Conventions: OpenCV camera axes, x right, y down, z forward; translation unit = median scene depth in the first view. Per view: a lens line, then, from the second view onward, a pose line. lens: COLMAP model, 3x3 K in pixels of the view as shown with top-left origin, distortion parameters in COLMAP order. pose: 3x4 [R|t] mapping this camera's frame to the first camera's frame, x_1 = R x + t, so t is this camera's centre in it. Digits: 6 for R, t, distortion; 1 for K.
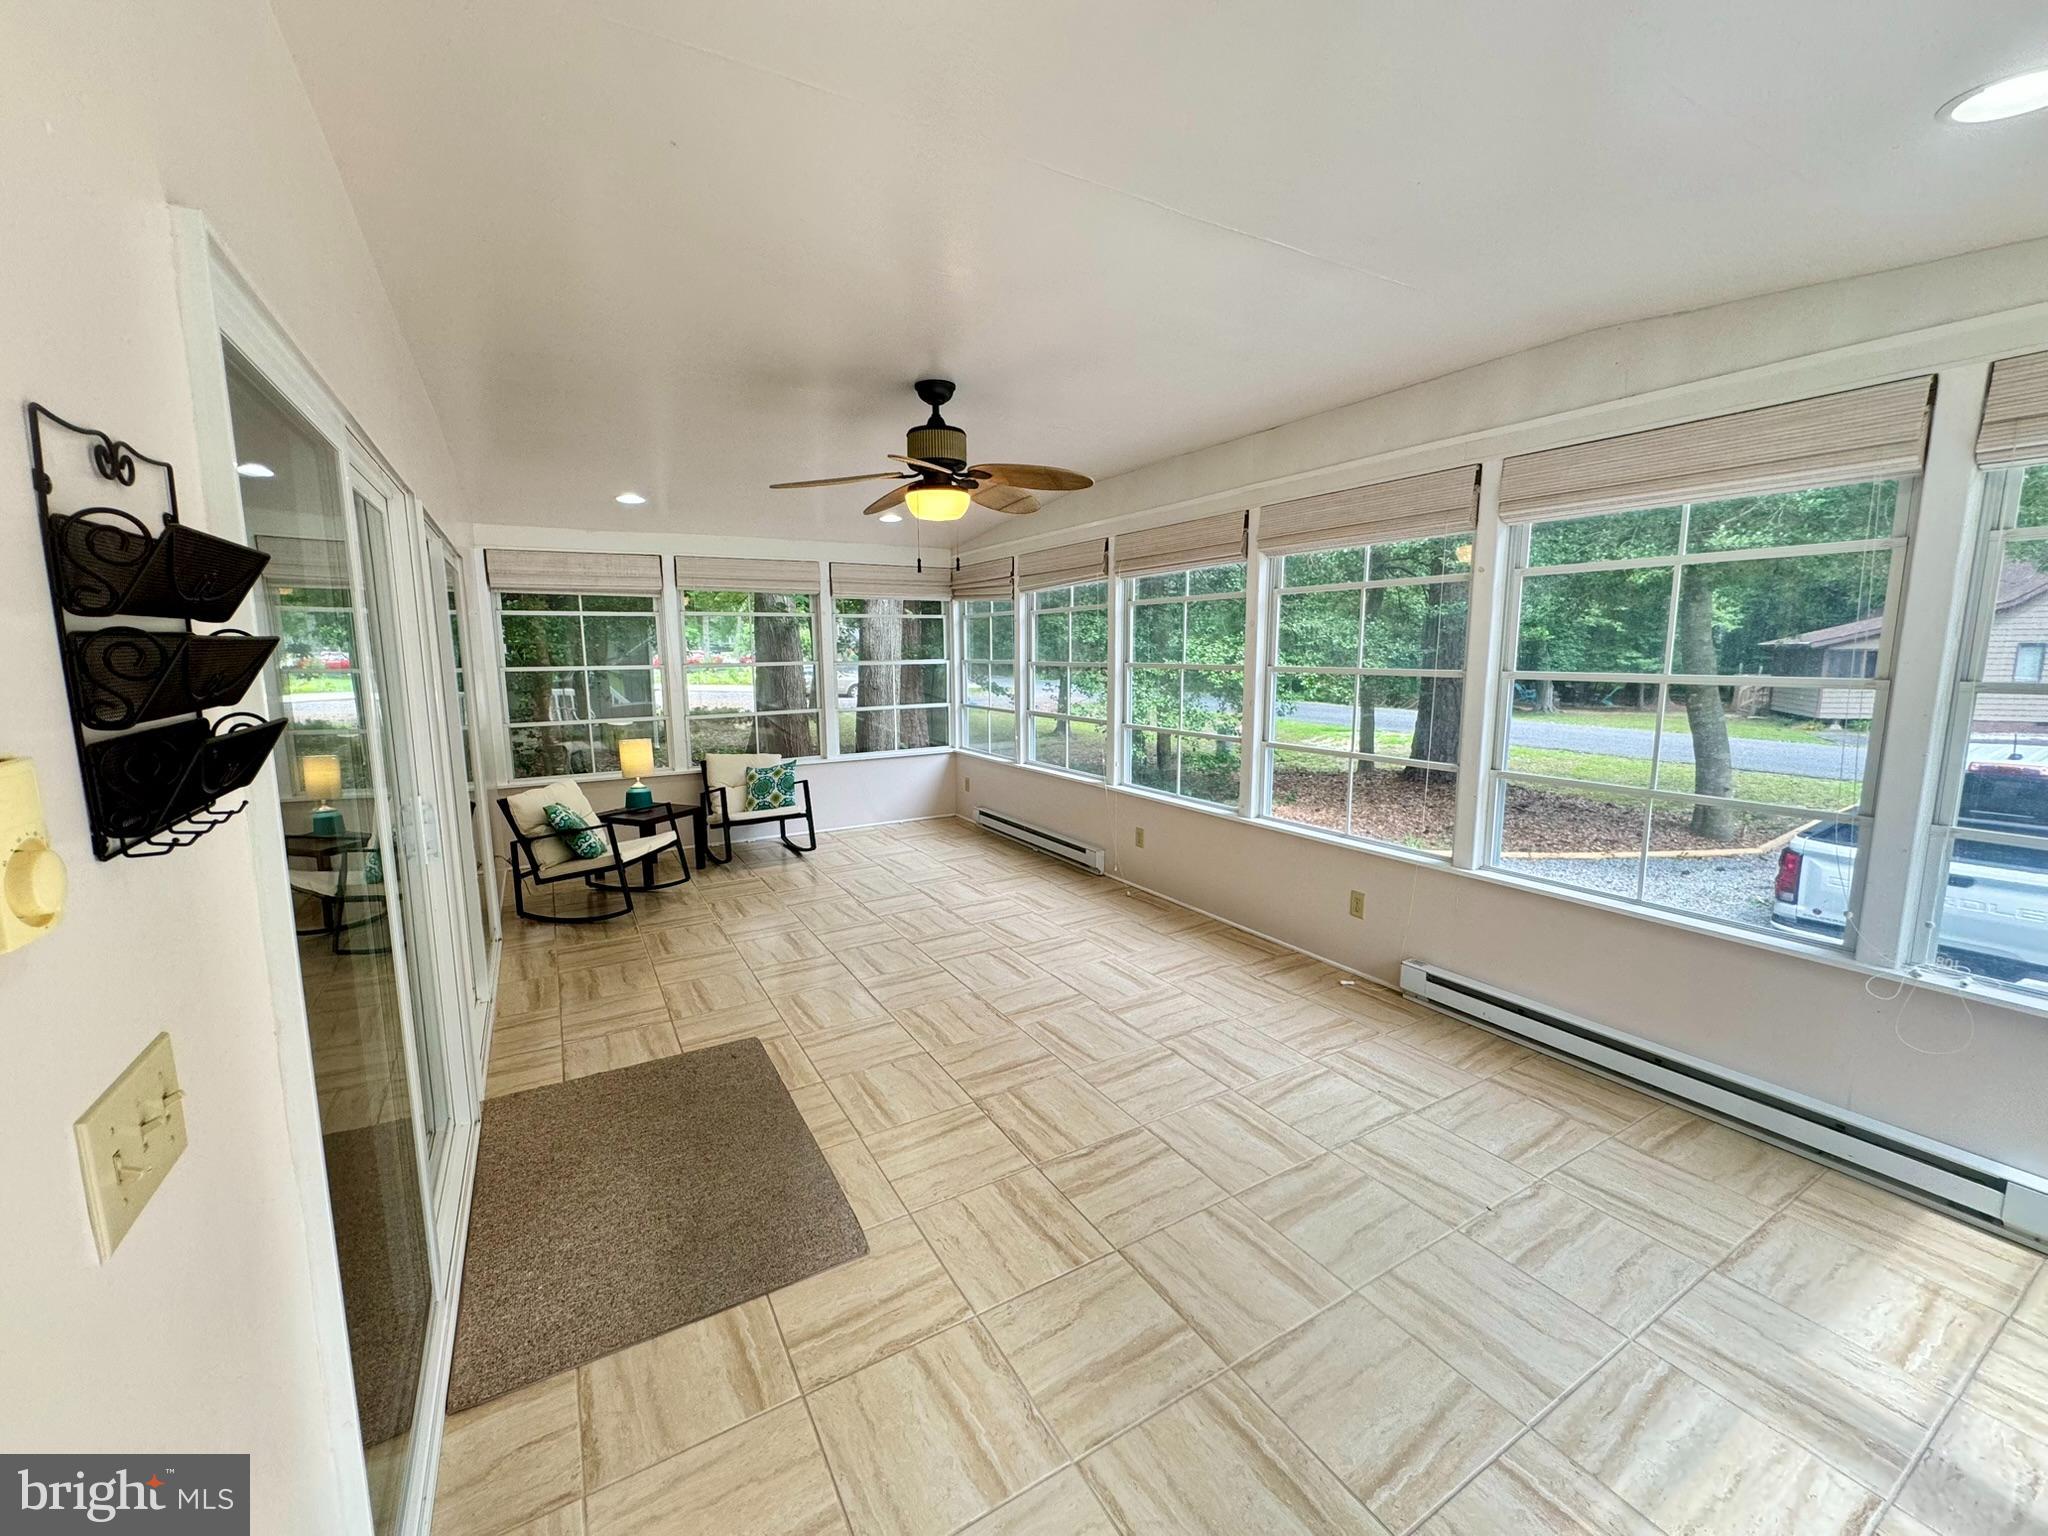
lens RADIAL K [[819.5, 0, 1020.8], [0, 819.5, 765.6], [0, 0, 1]] dist [-0.003517, 0.000243]
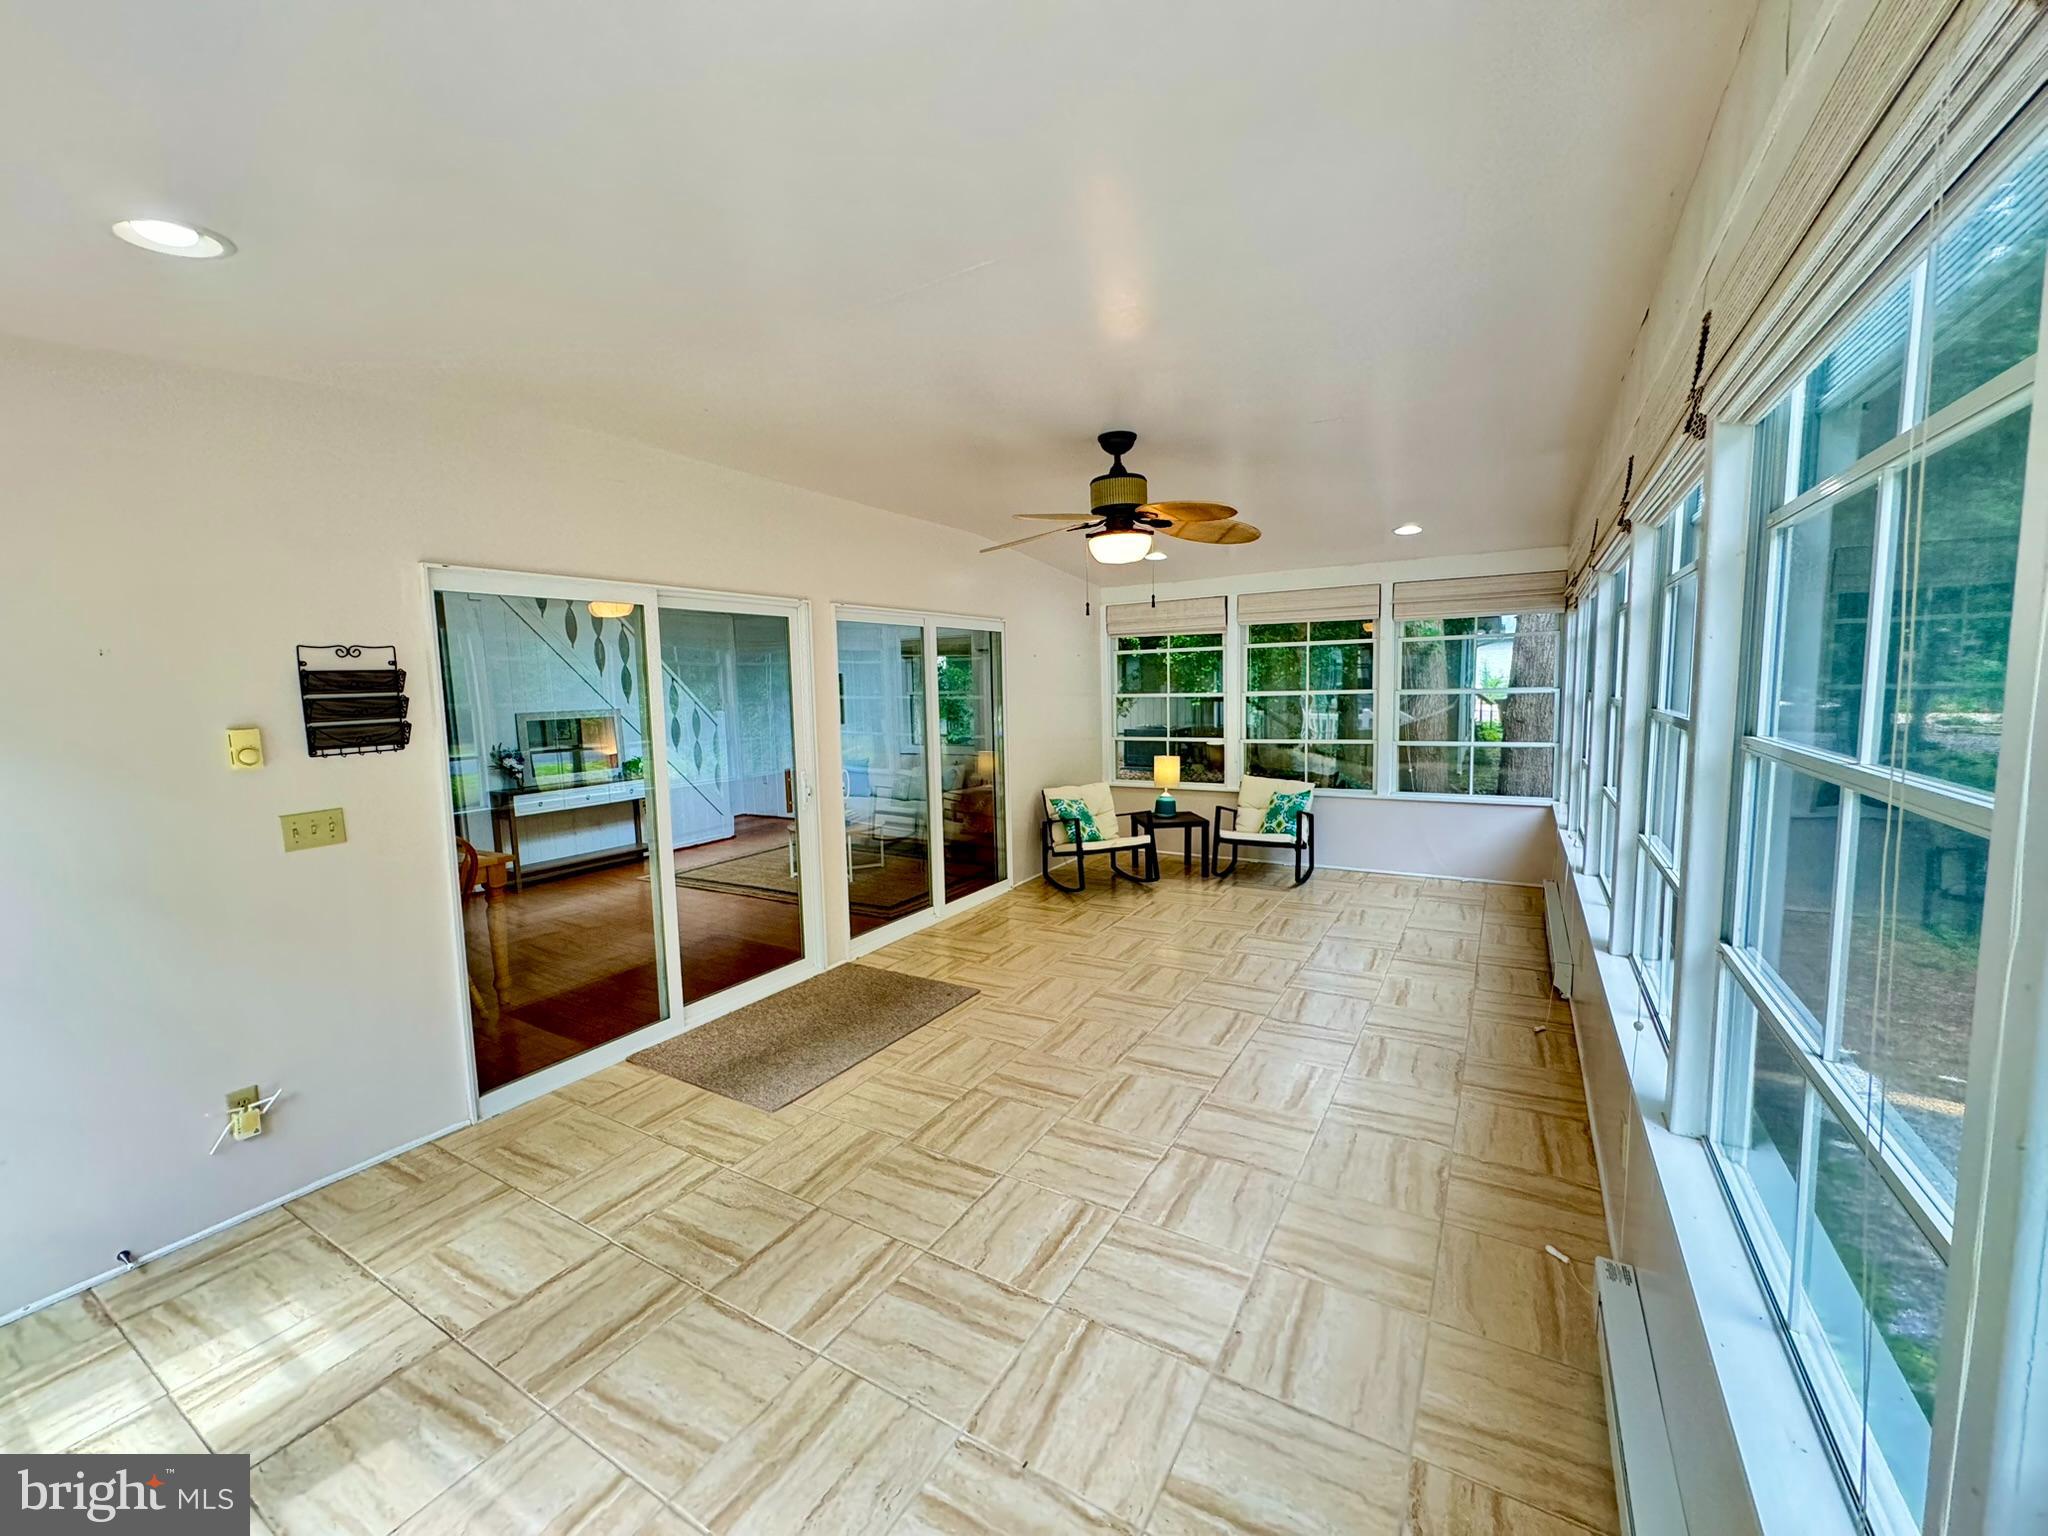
lens RADIAL K [[819.5, 0, 1017.2], [0, 819.5, 766.2], [0, 0, 1]] dist [-0.003517, 0.000243]
pose [[0.479643, 0.084672, -0.873369, 0.758920], [-0.105094, 0.993712, 0.038623, -0.066845], [0.871147, 0.073261, 0.485526, 0.393698]]
